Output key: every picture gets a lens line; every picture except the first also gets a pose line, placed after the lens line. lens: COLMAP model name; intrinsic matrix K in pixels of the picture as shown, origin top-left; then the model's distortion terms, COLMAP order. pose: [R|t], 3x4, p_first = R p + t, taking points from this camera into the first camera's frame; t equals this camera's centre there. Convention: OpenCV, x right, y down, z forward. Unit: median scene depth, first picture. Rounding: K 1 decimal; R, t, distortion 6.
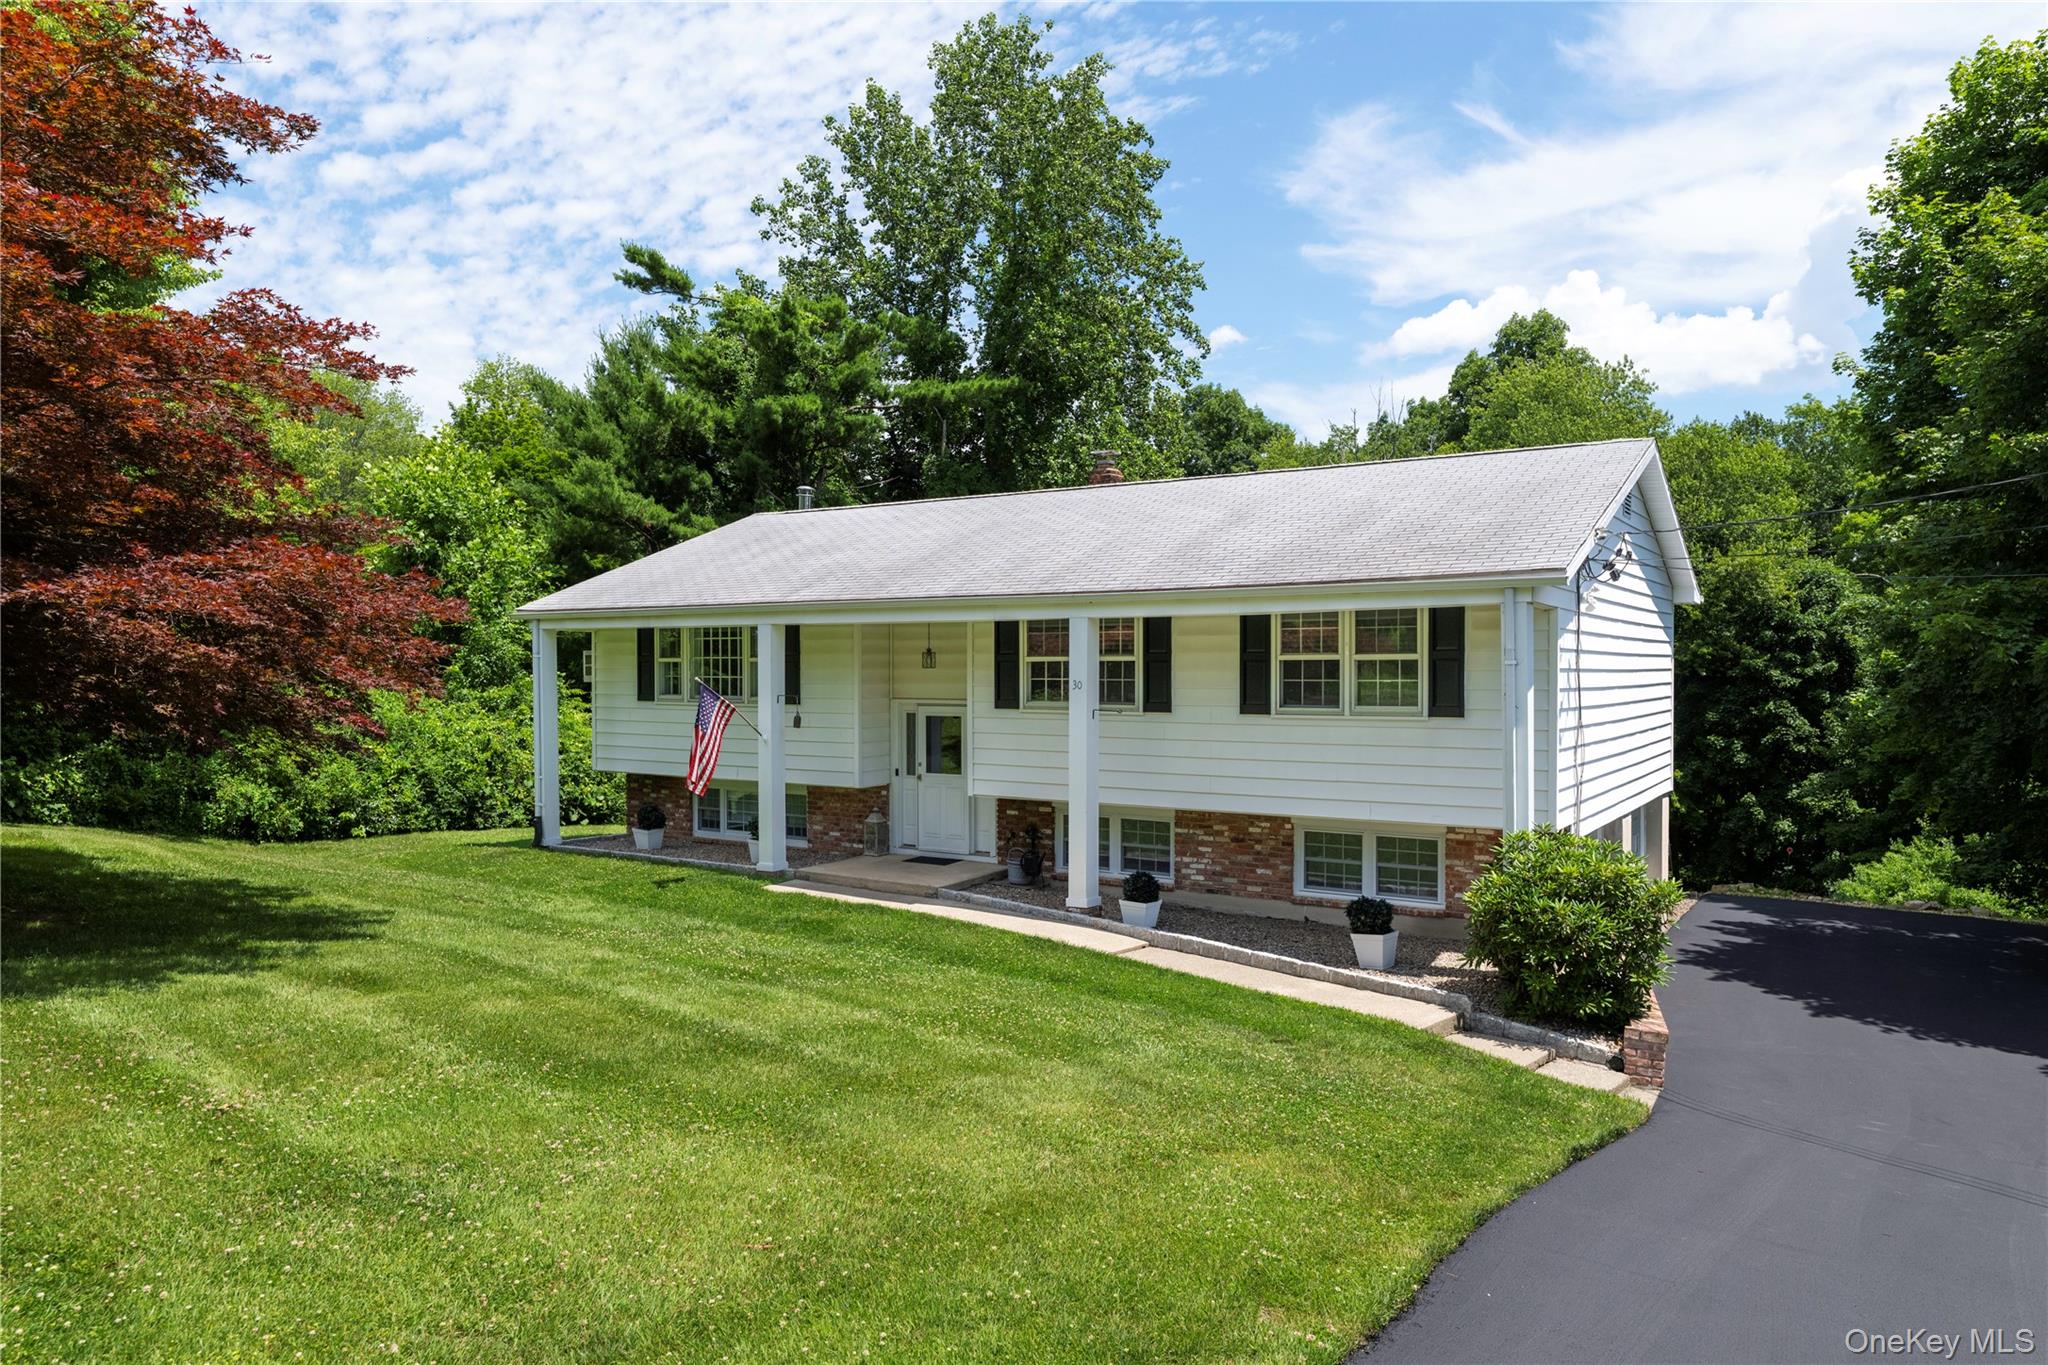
lens RADIAL K [[1310.0, 0, 1028.9], [0, 1310.0, 676.4], [0, 0, 1]] dist [-0.002242, -0.001757]
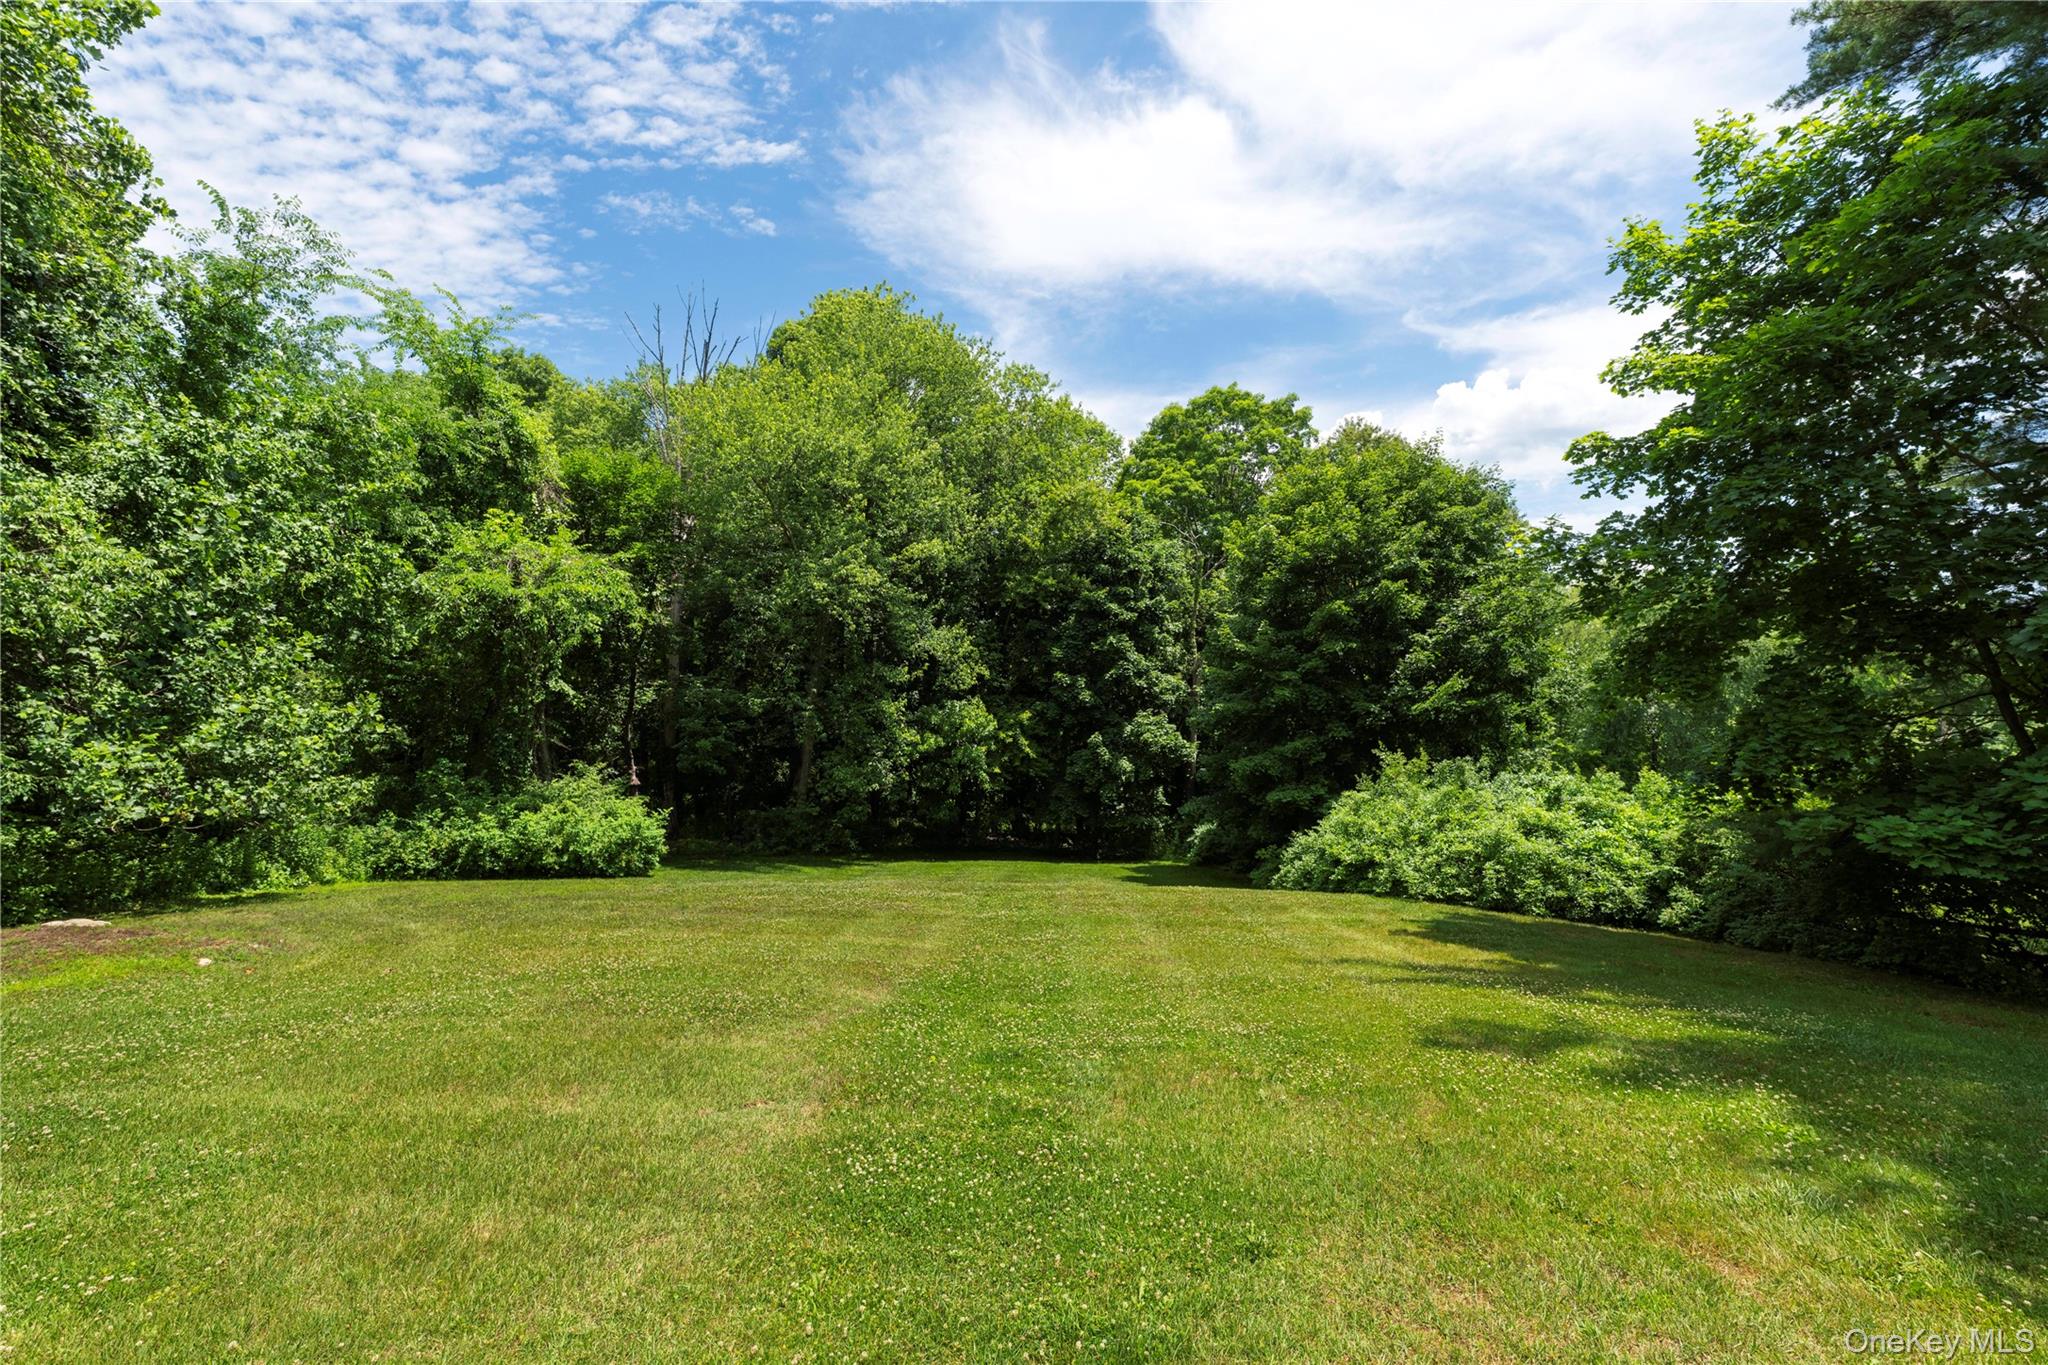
lens RADIAL K [[822.2, 0, 1028.6], [0, 822.2, 681.1], [0, 0, 1]] dist [0.002978, 0.000155]
pose [[0.816674, -0.008992, 0.577029, 0.170945], [0.014189, 0.999889, -0.004500, 0.054030], [-0.576925, 0.011863, 0.816711, 0.543684]]
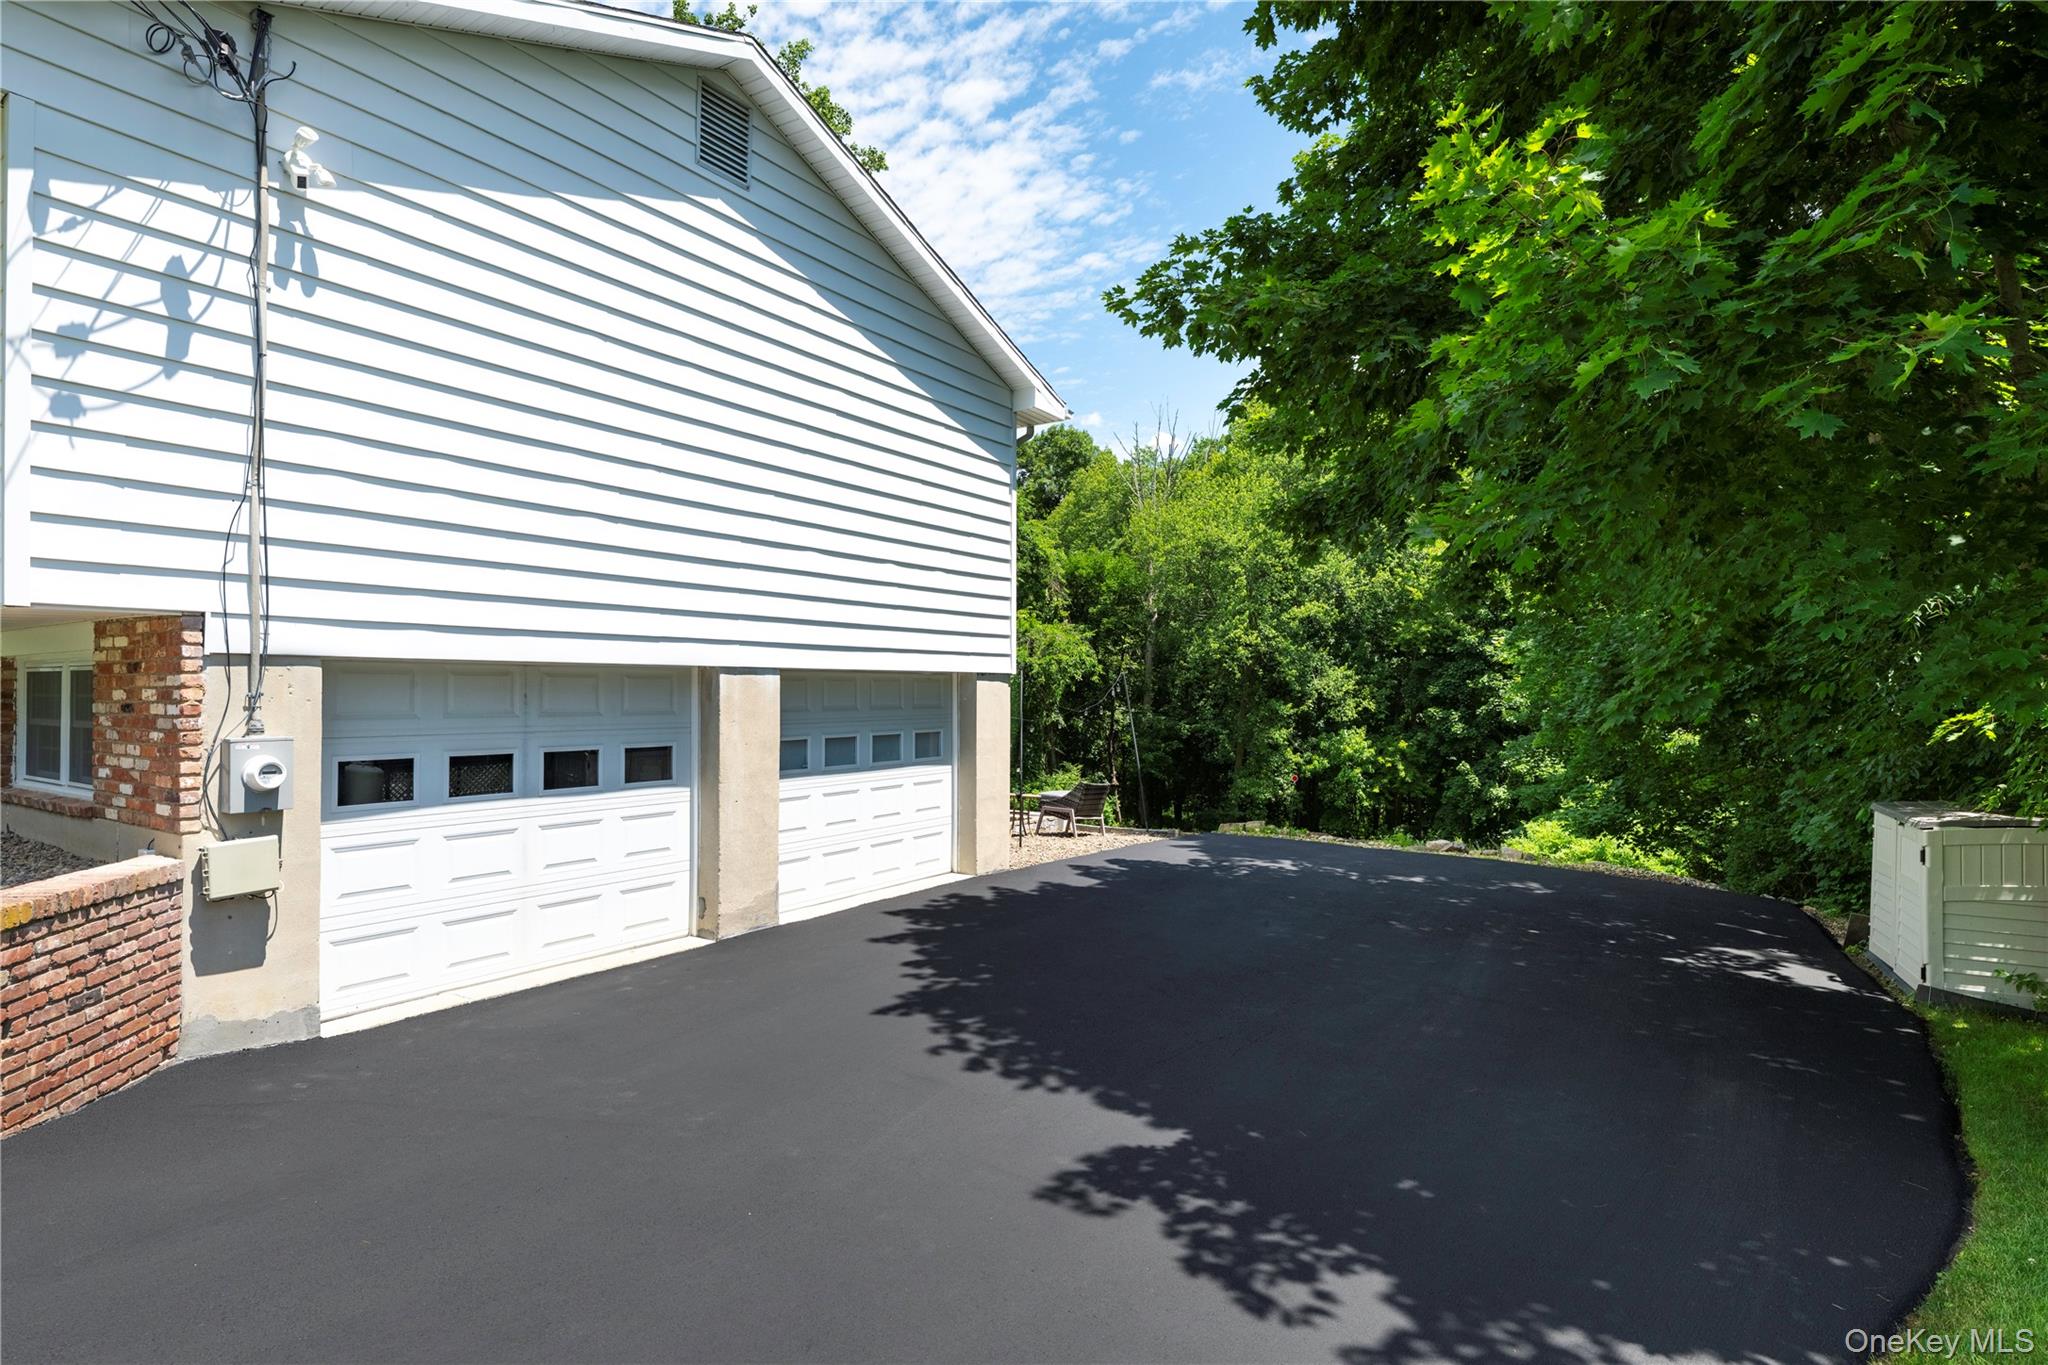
lens RADIAL K [[1044.7, 0, 1018.1], [0, 1044.7, 677.3], [0, 0, 1]] dist [-0.009606, -0.000292]
pose [[0.999958, -0.004973, -0.007707, 0.194988], [0.004801, 0.999744, -0.022130, 0.037933], [0.007815, 0.022092, 0.999725, 0.152942]]
